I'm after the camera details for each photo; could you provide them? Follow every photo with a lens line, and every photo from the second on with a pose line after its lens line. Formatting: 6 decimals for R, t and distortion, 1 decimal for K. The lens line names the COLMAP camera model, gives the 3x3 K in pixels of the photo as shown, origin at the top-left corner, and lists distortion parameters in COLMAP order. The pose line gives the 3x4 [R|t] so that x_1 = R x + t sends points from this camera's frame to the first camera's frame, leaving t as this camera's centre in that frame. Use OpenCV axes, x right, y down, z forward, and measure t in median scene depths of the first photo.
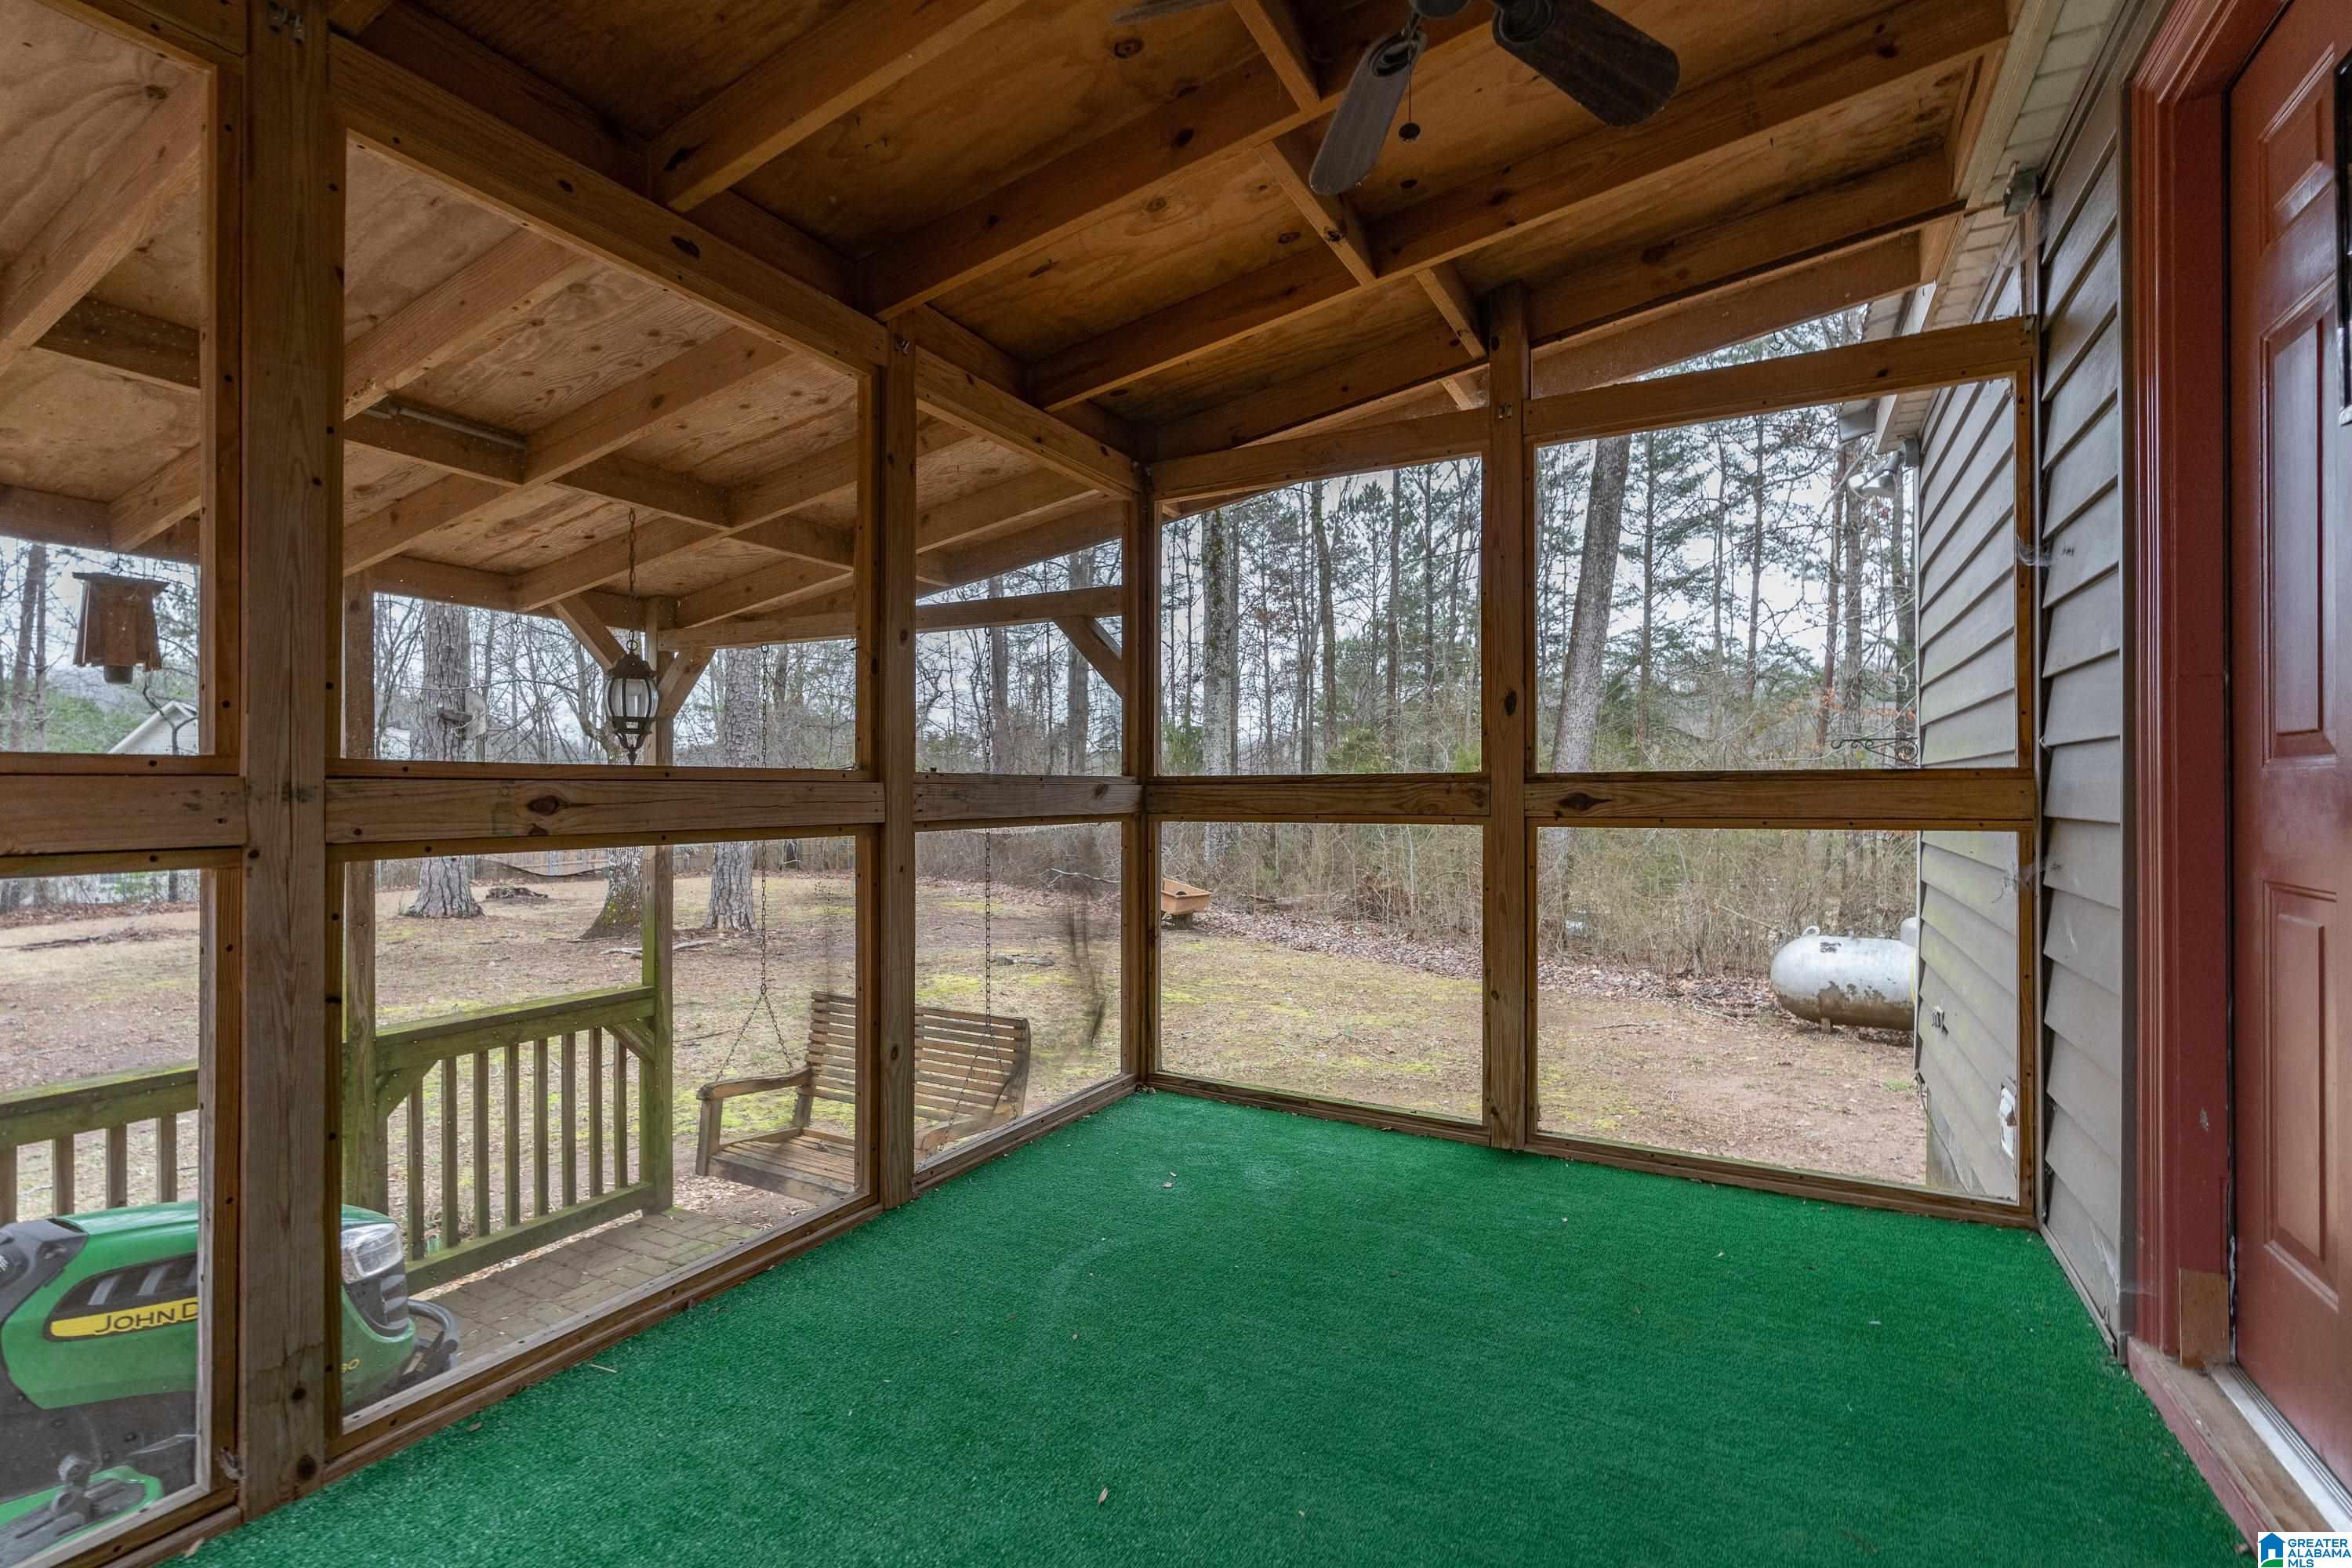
lens RADIAL K [[1072.6, 0, 1181.1], [0, 1072.6, 791.9], [0, 0, 1]] dist [-0.001931, 0.001354]
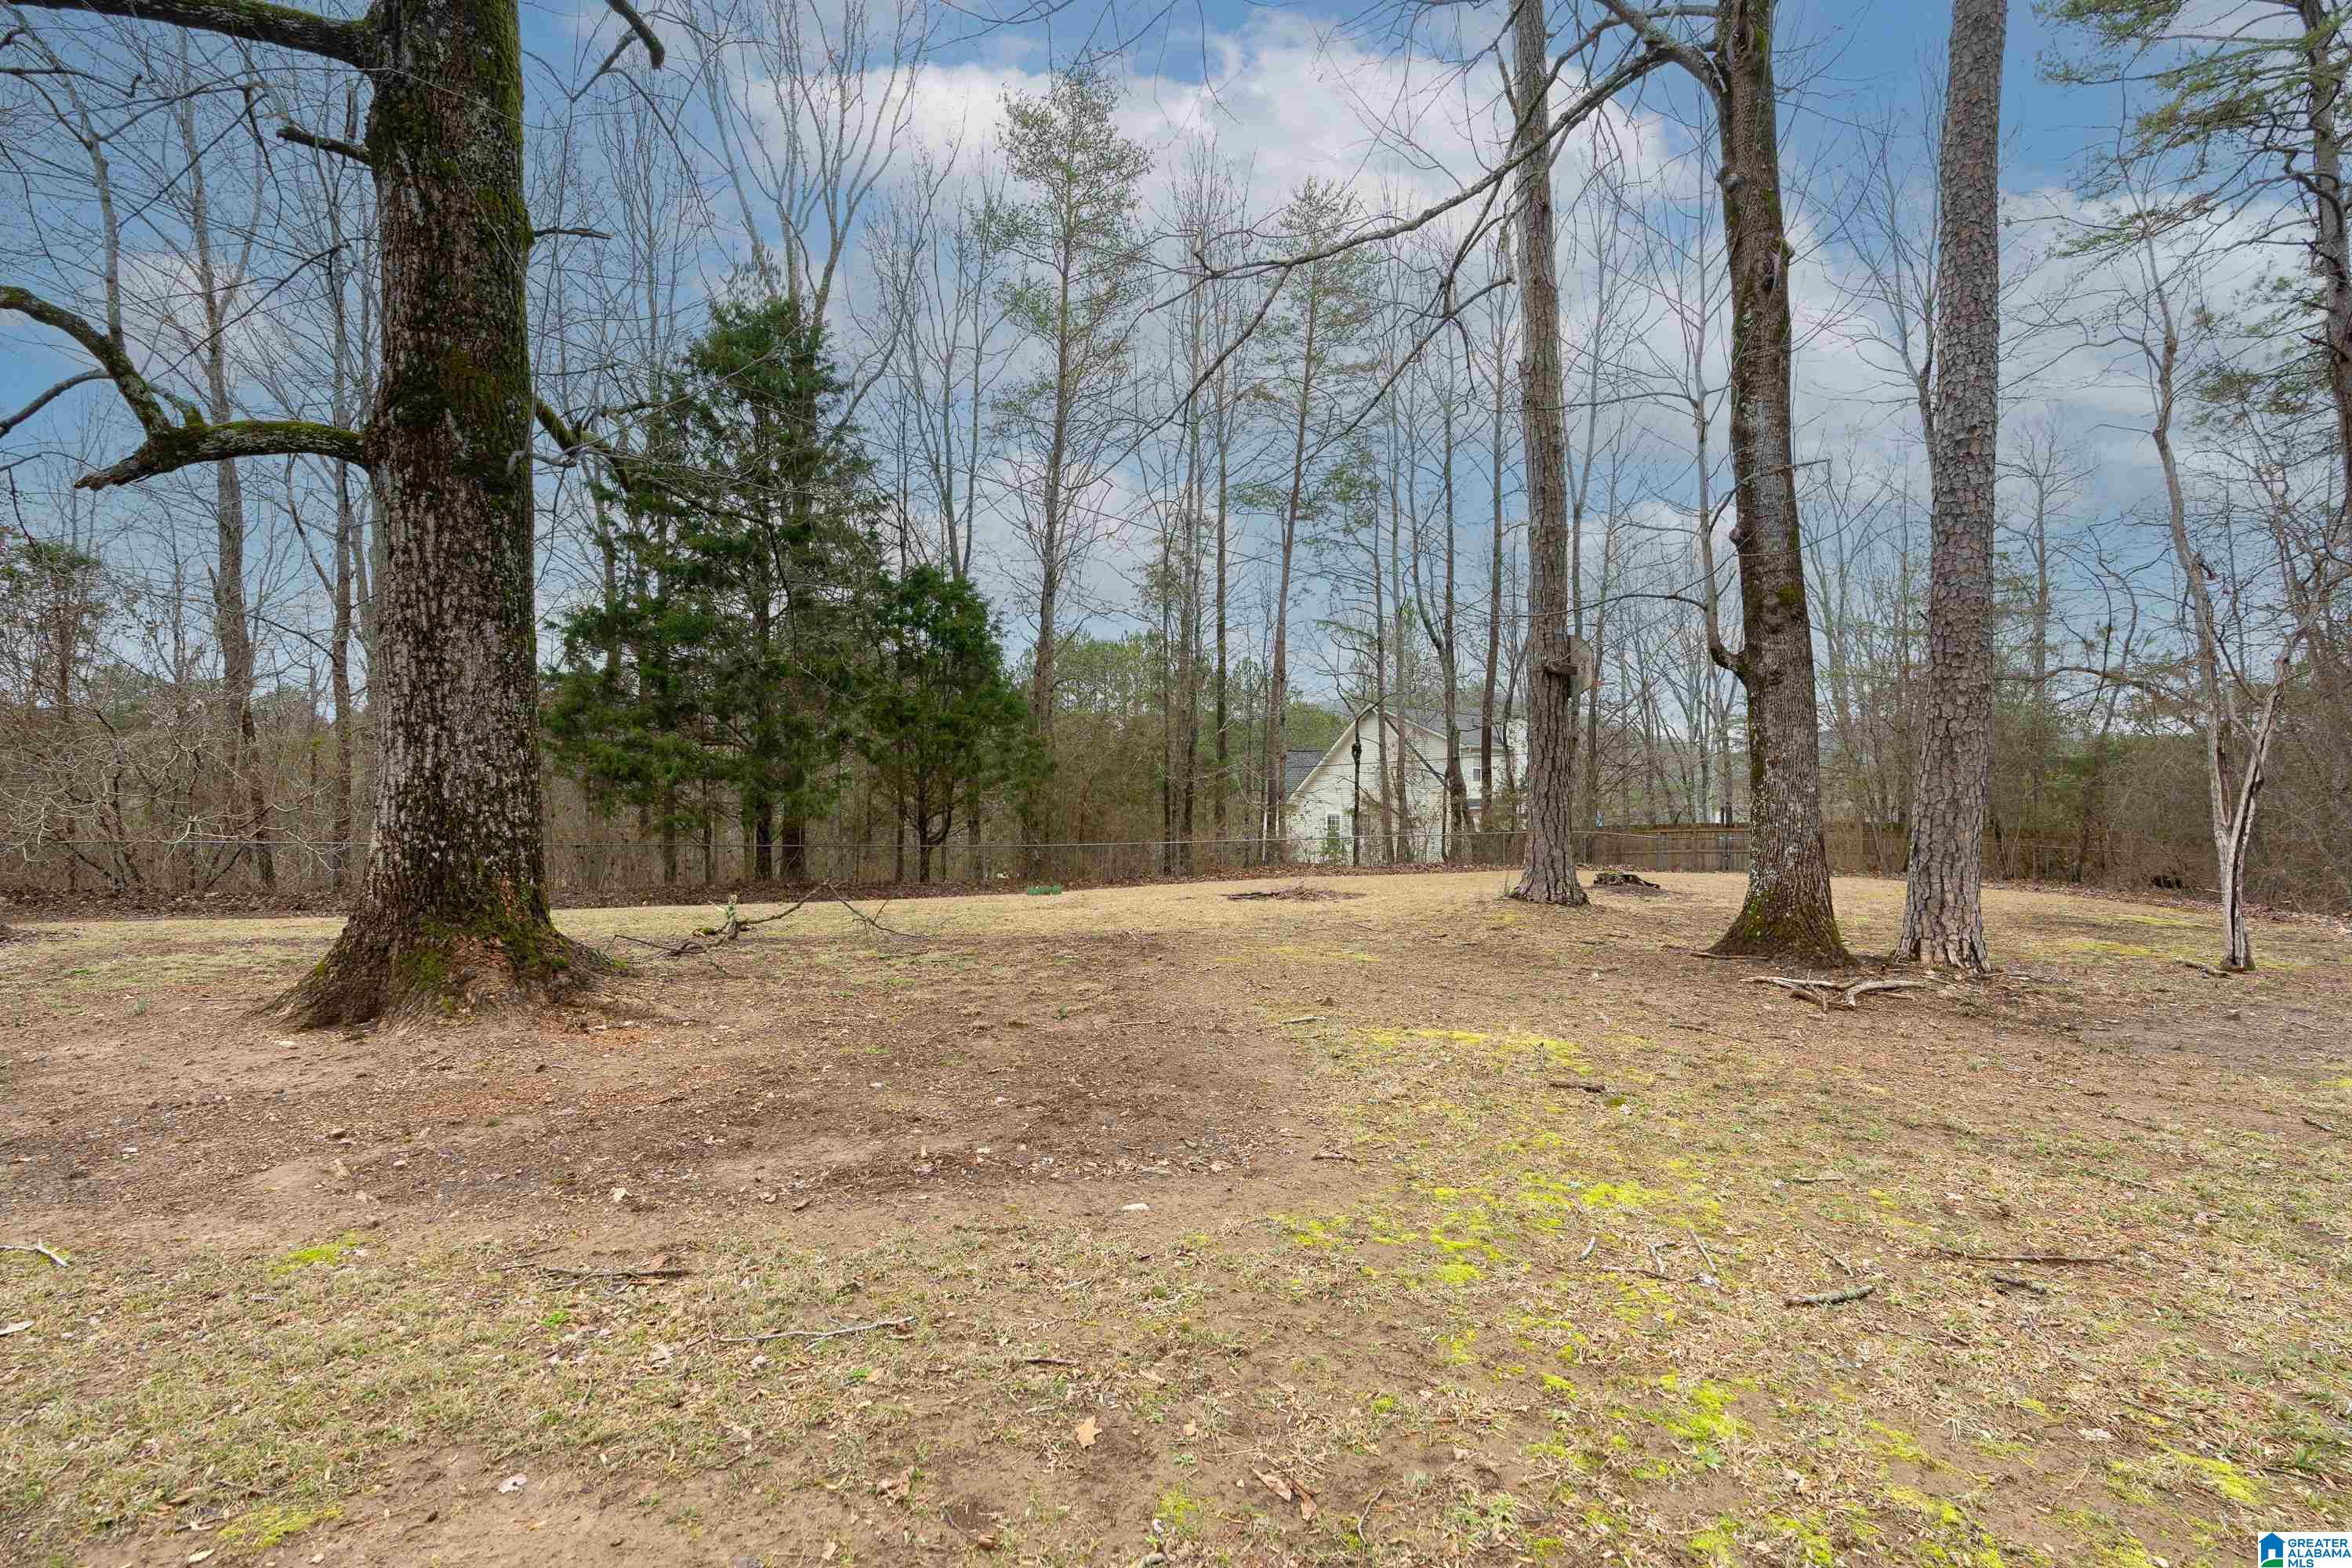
lens RADIAL K [[1072.6, 0, 1181.1], [0, 1072.6, 791.9], [0, 0, 1]] dist [-0.001931, 0.001354]
pose [[0.583898, 0.005732, -0.811807, -0.163262], [-0.001670, 0.999981, 0.005859, 0.023689], [0.811826, -0.002065, 0.583896, 0.261831]]
